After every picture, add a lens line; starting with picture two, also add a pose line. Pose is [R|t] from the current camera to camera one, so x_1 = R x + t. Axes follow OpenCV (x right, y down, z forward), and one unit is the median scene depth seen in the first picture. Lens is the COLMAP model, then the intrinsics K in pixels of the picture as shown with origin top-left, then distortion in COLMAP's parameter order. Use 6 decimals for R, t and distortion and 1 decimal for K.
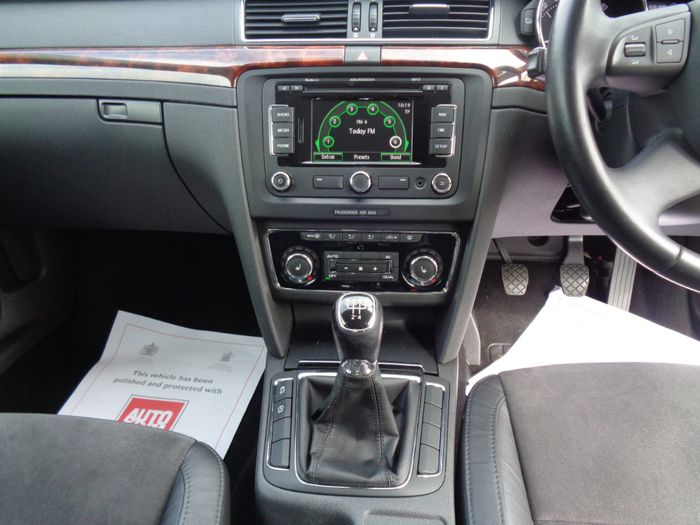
lens RADIAL K [[528.4, 0, 351.4], [0, 528.4, 262.2], [0, 0, 1]] dist [-0.009753, 0.017557]
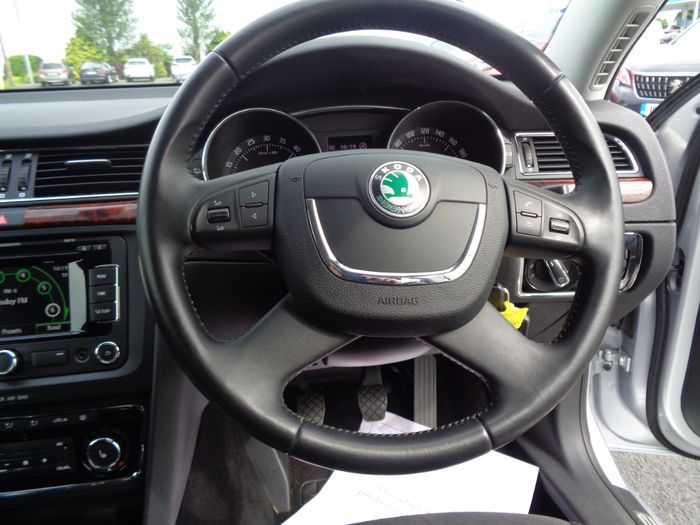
lens RADIAL K [[528.4, 0, 350.3], [0, 528.4, 264.9], [0, 0, 1]] dist [-0.009753, 0.017557]
pose [[0.977404, -0.086096, 0.193053, 0.400961], [0.120609, 0.977183, -0.174834, -0.089171], [-0.173596, 0.194168, 0.965486, 0.059934]]
